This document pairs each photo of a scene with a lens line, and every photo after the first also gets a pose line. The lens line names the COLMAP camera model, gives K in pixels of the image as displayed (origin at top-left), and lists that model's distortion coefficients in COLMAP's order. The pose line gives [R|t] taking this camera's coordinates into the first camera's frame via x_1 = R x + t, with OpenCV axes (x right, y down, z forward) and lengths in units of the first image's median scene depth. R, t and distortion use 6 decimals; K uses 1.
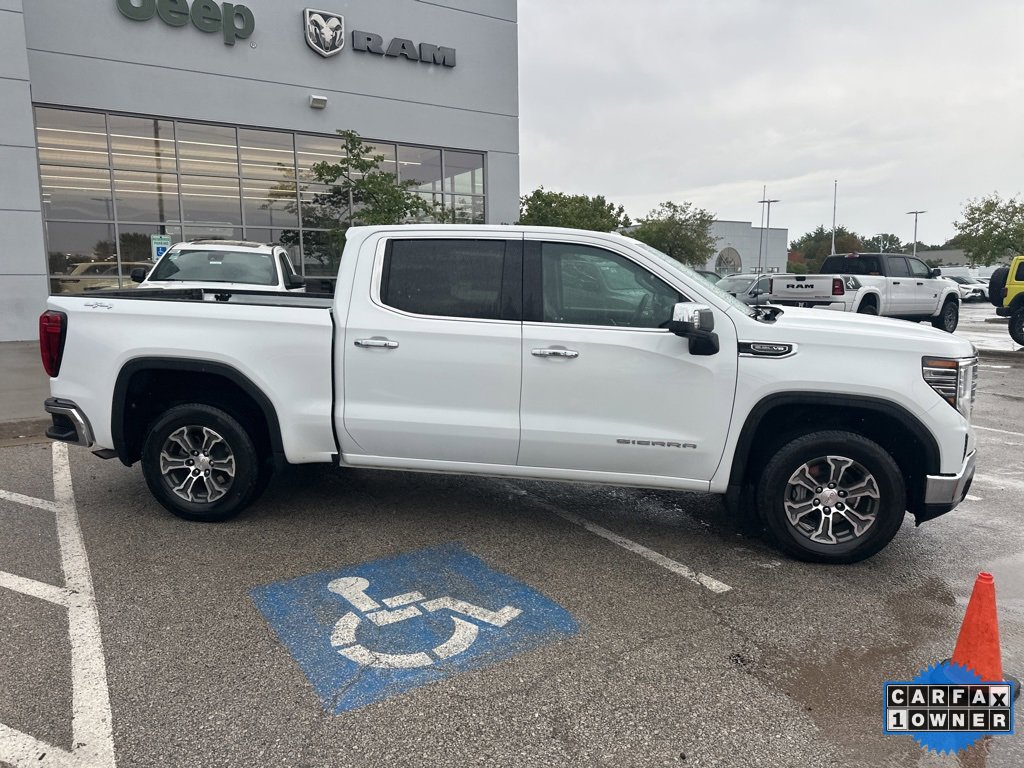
lens RADIAL K [[719.0, 0, 508.5], [0, 719.0, 380.2], [0, 0, 1]] dist [0.075529, -0.101357]
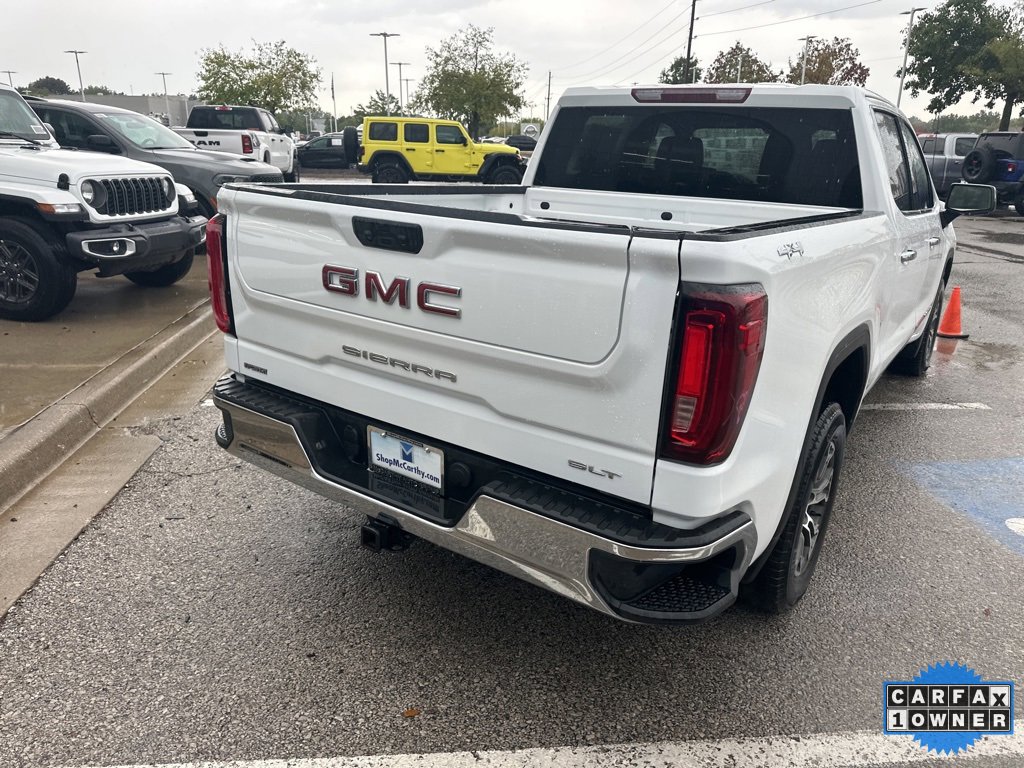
lens RADIAL K [[724.6, 0, 508.5], [0, 724.6, 379.3], [0, 0, 1]] dist [0.041200, -0.048184]
pose [[0.448083, -0.271757, 0.851686, -1.061078], [0.100435, 0.961949, 0.254100, -0.162540], [-0.888332, -0.028319, 0.458327, 1.011777]]
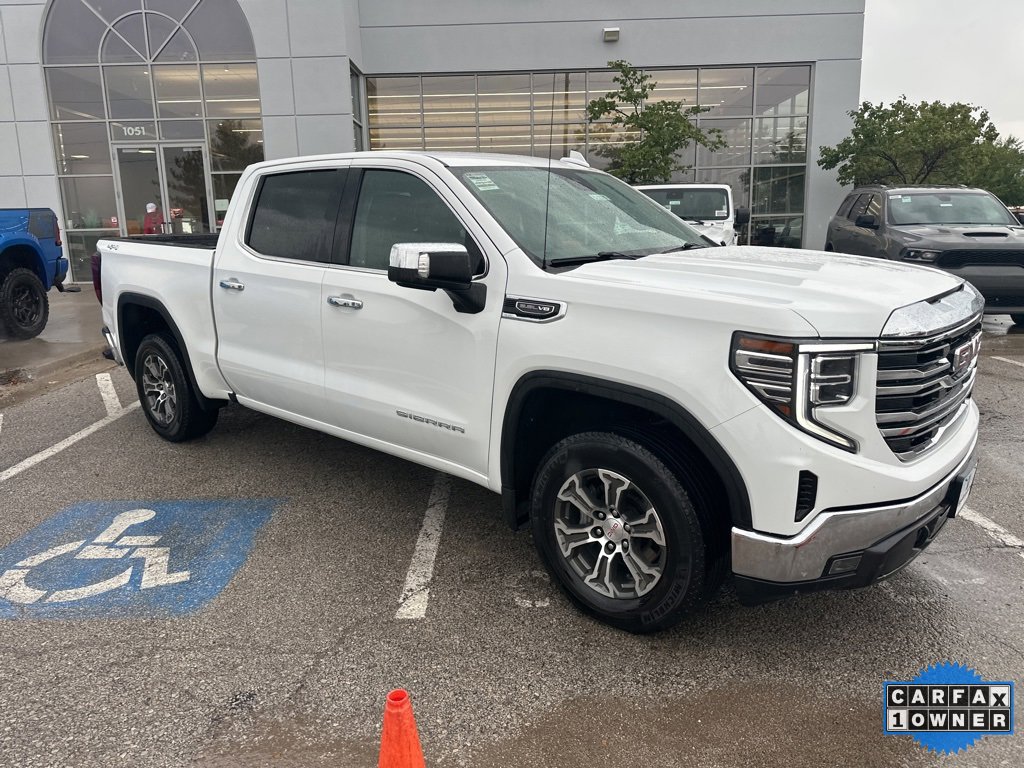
lens RADIAL K [[718.5, 0, 506.7], [0, 718.5, 370.2], [0, 0, 1]] dist [0.078340, -0.106465]
pose [[0.838405, 0.087985, -0.537900, 0.674544], [-0.053456, 0.995401, 0.079500, -0.034958], [0.542420, -0.037899, 0.839252, 0.362331]]
